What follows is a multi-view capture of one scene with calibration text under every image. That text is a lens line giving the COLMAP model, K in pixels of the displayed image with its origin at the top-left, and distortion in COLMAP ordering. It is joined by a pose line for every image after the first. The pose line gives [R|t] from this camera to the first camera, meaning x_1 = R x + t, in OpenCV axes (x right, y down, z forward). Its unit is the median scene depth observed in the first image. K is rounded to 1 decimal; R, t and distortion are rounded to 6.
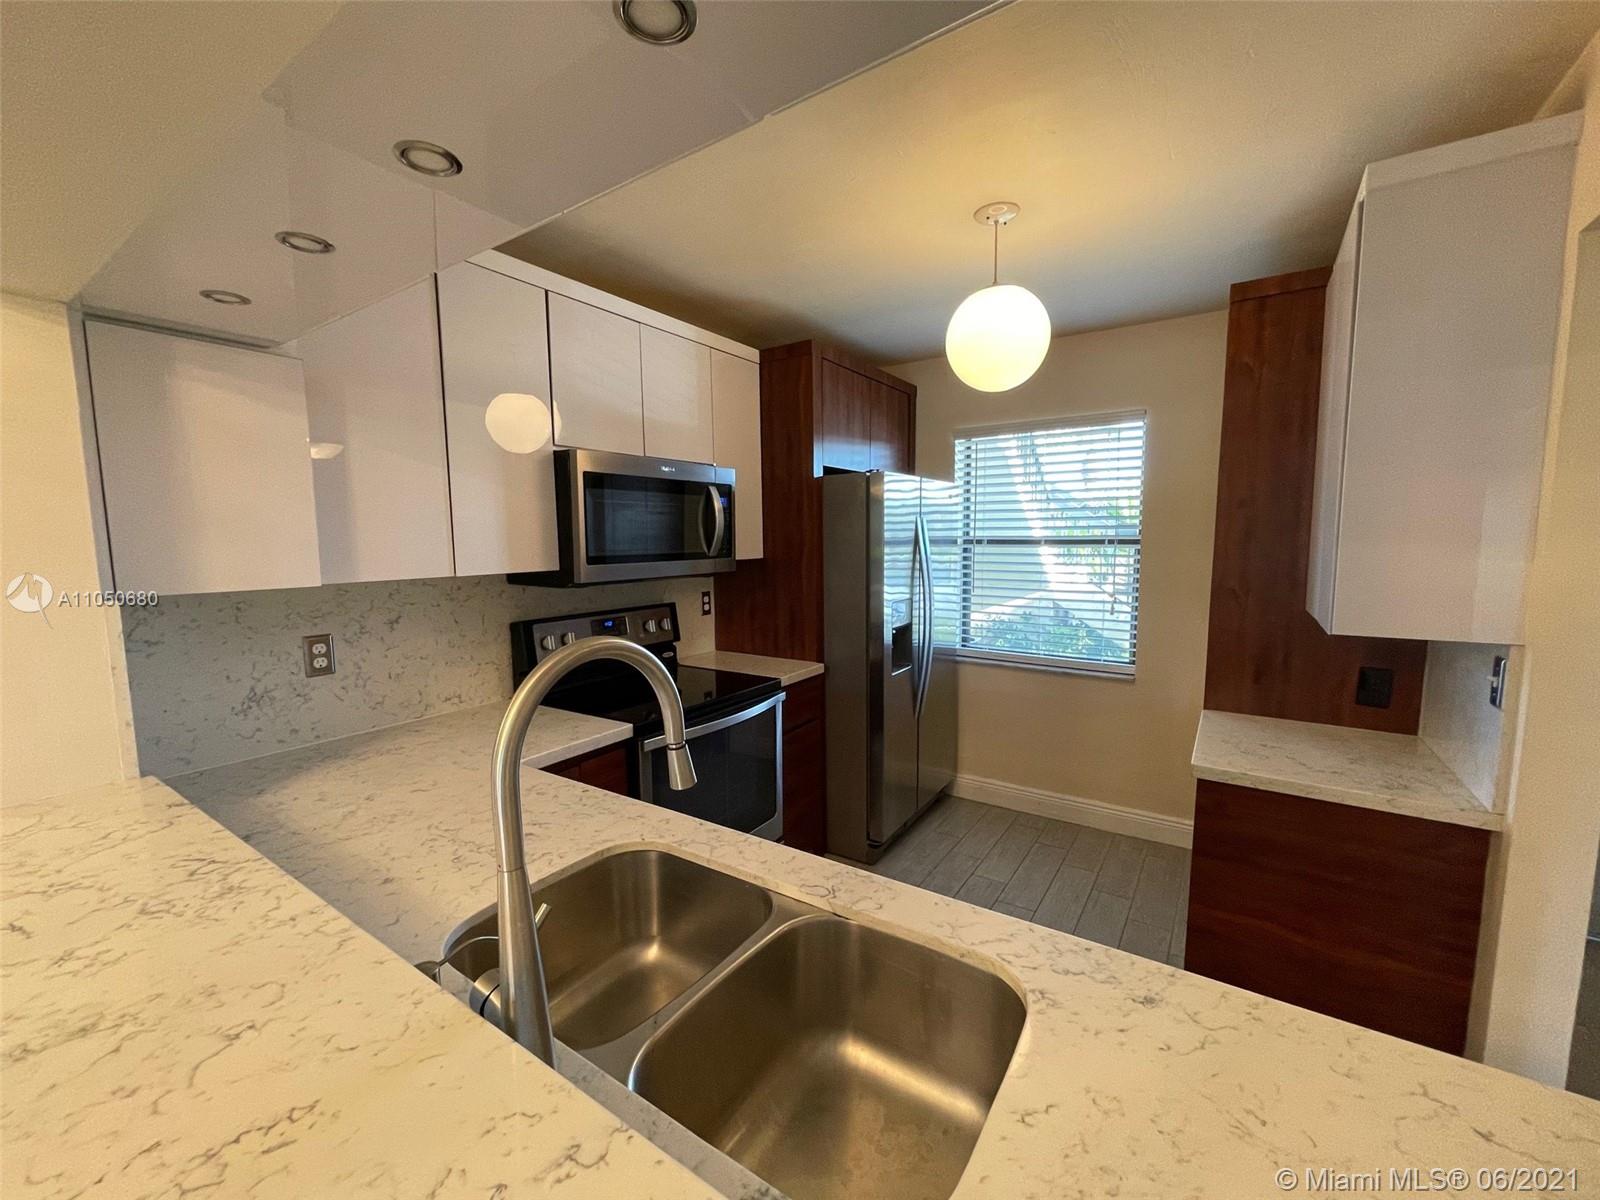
lens RADIAL K [[648.1, 0, 795.2], [0, 648.1, 602.5], [0, 0, 1]] dist [0.001517, -0.000147]
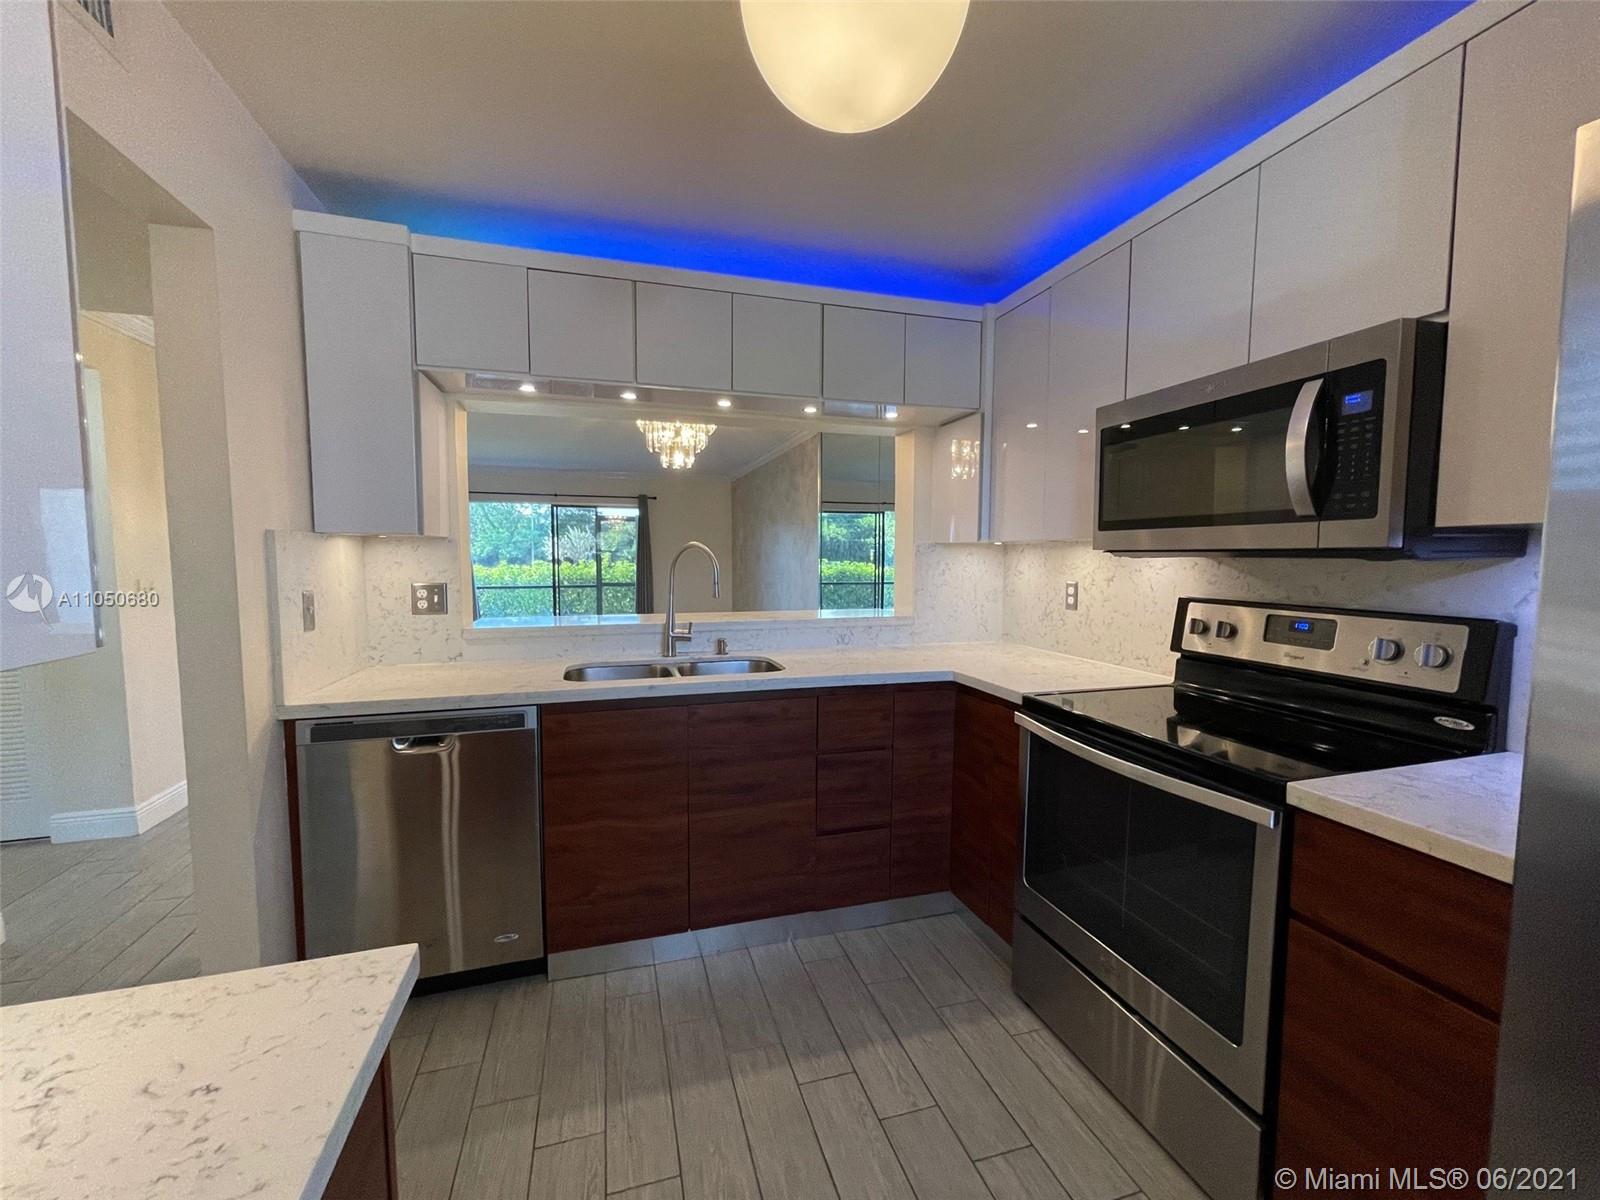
lens RADIAL K [[648.1, 0, 795.2], [0, 648.1, 602.5], [0, 0, 1]] dist [0.001517, -0.000147]
pose [[-0.621909, 0.067941, -0.780136, 0.762263], [-0.074214, 0.986632, 0.145087, -0.065444], [0.779565, 0.148128, -0.608553, 1.386209]]
